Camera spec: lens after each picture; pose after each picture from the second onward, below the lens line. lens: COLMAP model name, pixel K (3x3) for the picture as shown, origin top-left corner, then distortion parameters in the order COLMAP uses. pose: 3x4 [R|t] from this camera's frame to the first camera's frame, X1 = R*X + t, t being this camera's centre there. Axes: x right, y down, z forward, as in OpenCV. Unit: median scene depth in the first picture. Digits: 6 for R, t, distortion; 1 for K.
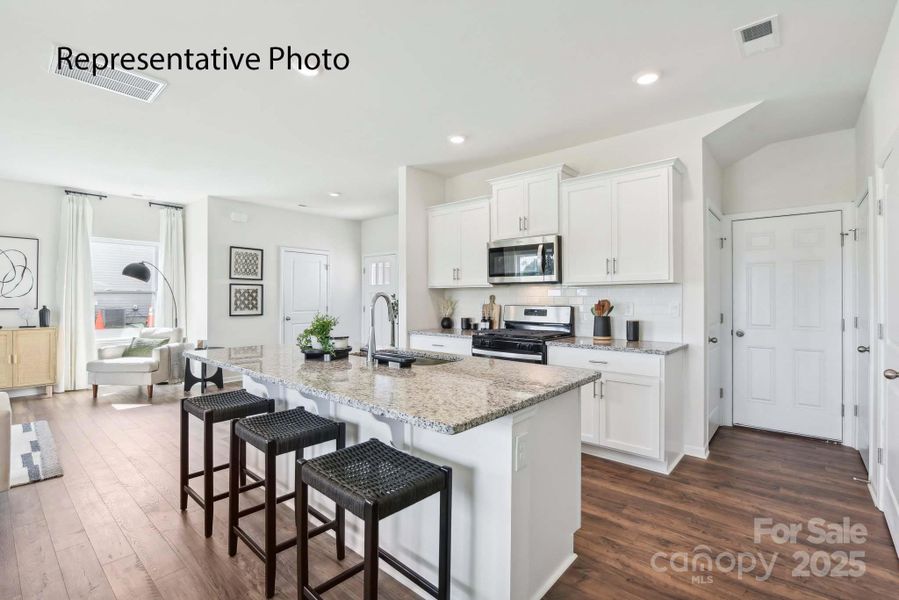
lens RADIAL K [[403.5, 0, 452.7], [0, 403.5, 297.5], [0, 0, 1]] dist [-0.019243, 0.000267]
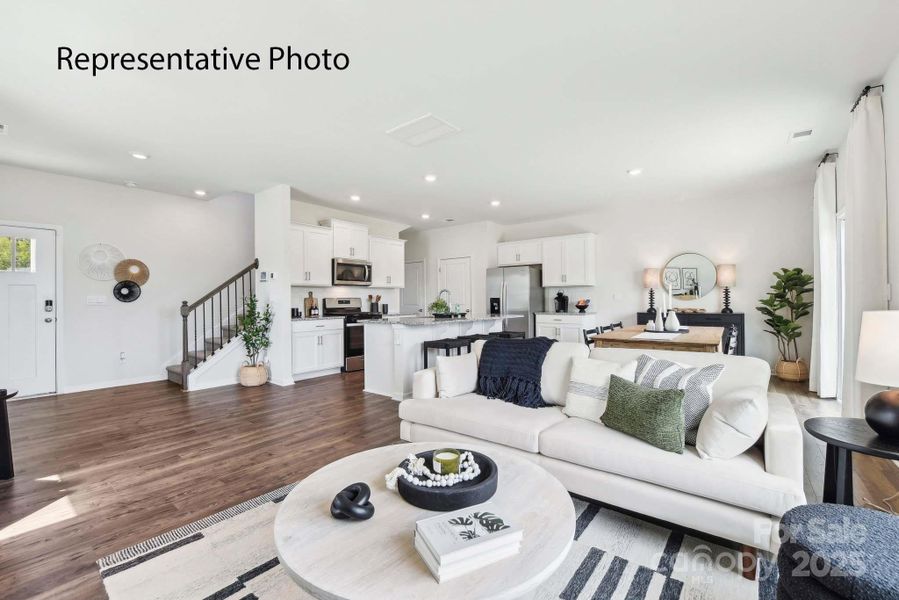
lens RADIAL K [[381.1, 0, 449.5], [0, 381.1, 300.0], [0, 0, 1]] dist [-0.002579, -0.000337]
pose [[-0.054209, -0.001656, 0.998528, -1.094349], [0.003599, 0.999992, 0.001854, 0.020285], [-0.998523, 0.003694, -0.054203, 0.476001]]
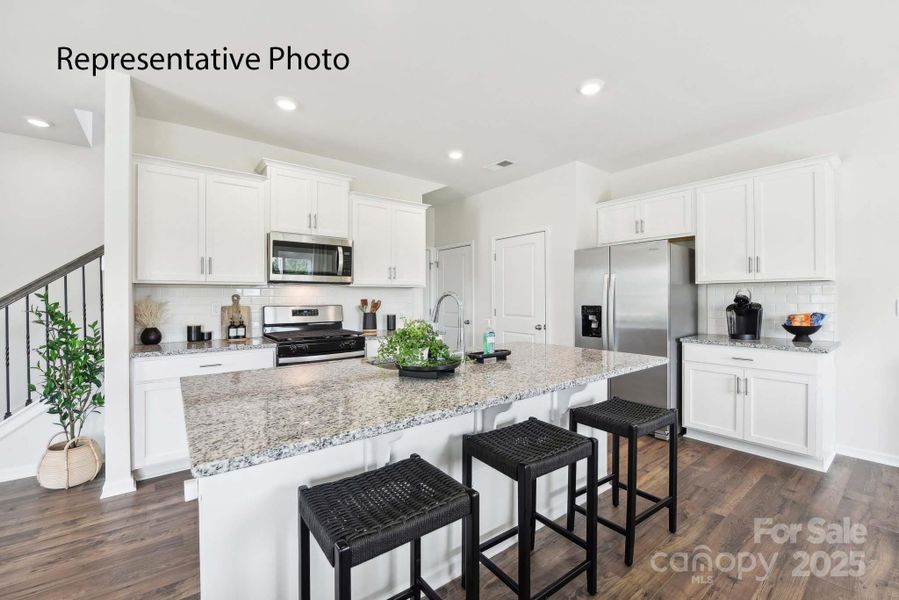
lens RADIAL K [[372.1, 0, 448.4], [0, 372.1, 298.4], [0, 0, 1]] dist [-0.018572, -0.000371]
pose [[0.203979, -0.003214, 0.978970, -0.454924], [0.000115, 0.999995, 0.003259, -0.000400], [-0.978975, -0.000552, 0.203978, 0.356287]]
